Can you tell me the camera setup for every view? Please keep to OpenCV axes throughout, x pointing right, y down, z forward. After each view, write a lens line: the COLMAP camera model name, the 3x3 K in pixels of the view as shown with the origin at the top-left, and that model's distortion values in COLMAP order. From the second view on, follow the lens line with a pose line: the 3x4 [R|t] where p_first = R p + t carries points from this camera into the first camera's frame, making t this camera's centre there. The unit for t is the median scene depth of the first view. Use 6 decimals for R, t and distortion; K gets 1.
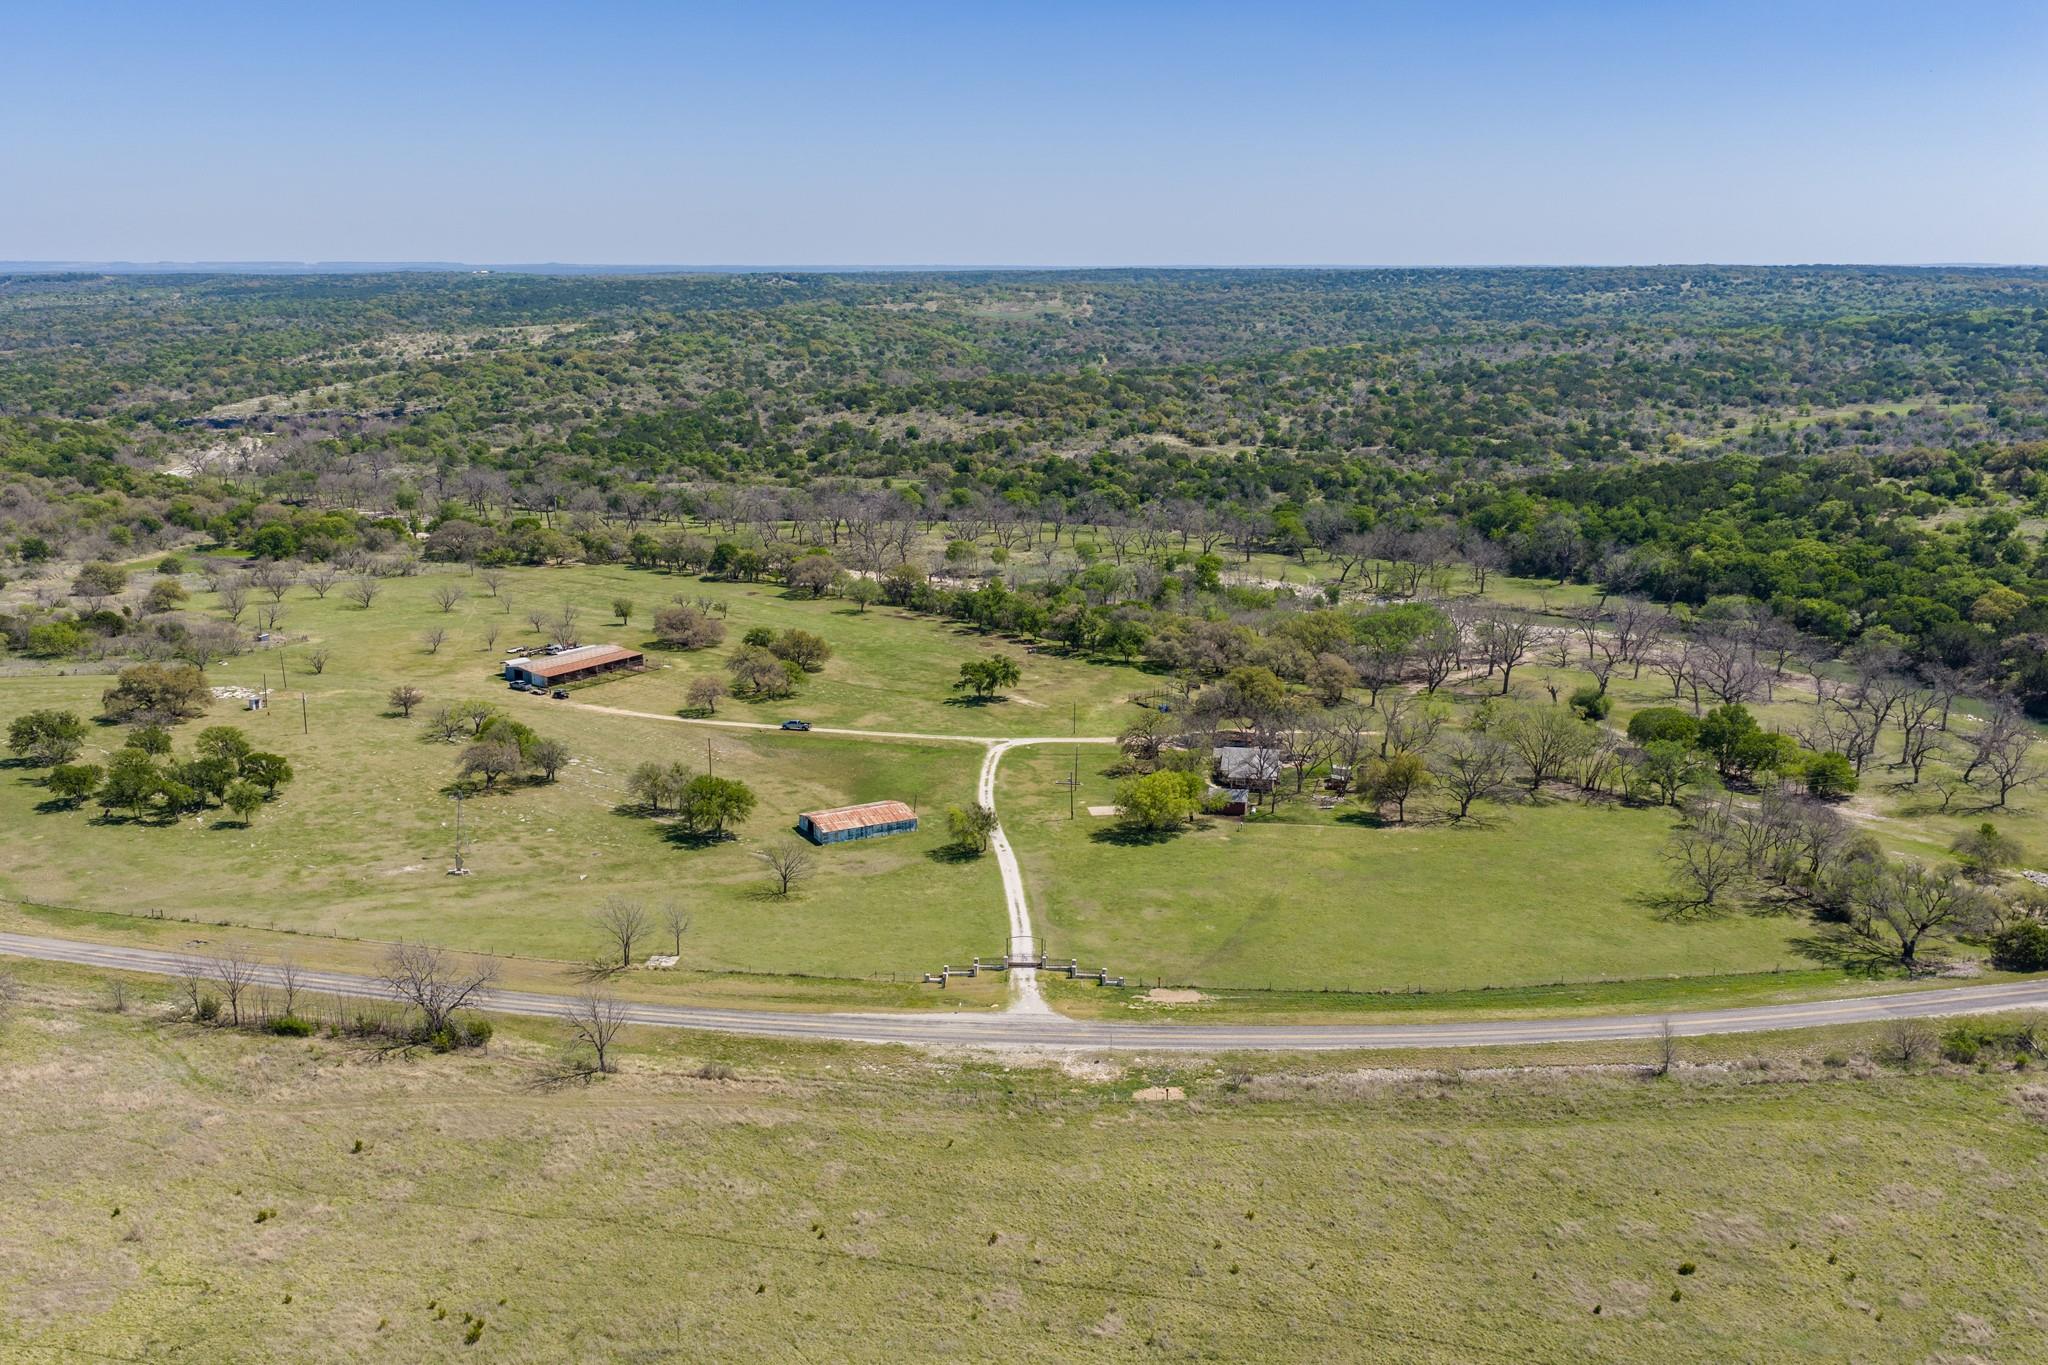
lens RADIAL K [[1716.5, 0, 1024.0], [0, 1716.5, 682.5], [0, 0, 1]] dist [-0.018725, 0.009175]
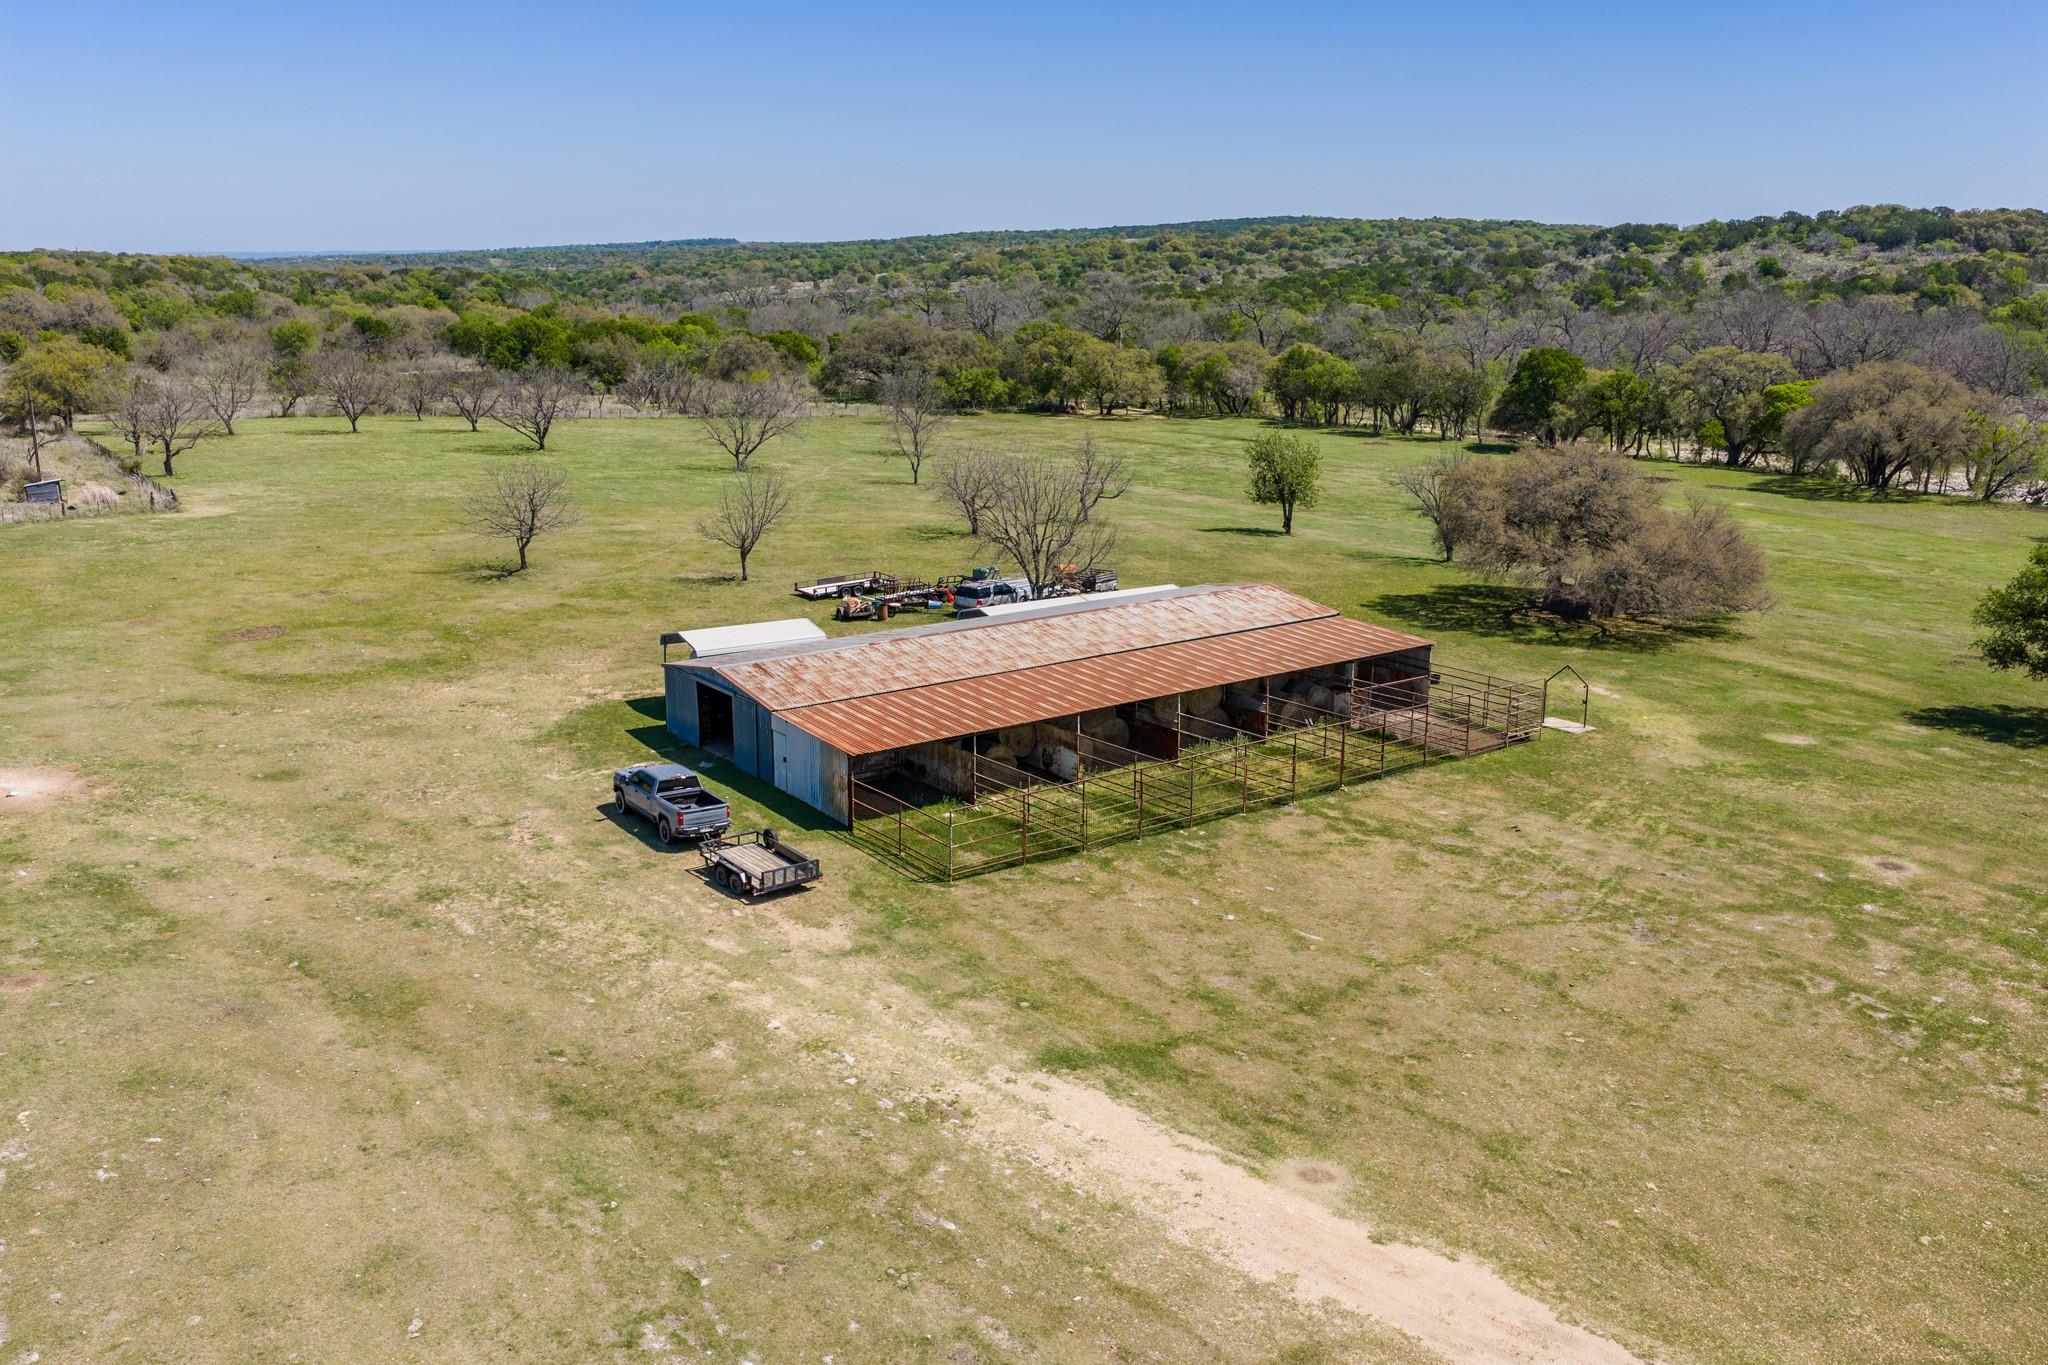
lens RADIAL K [[1716.5, 0, 1024.0], [0, 1716.5, 682.5], [0, 0, 1]] dist [-0.018725, 0.009175]
pose [[0.943475, 0.077940, -0.322149, -0.157697], [-0.076359, 0.996926, 0.017563, -0.009849], [0.322527, 0.008029, 0.946526, 0.629836]]
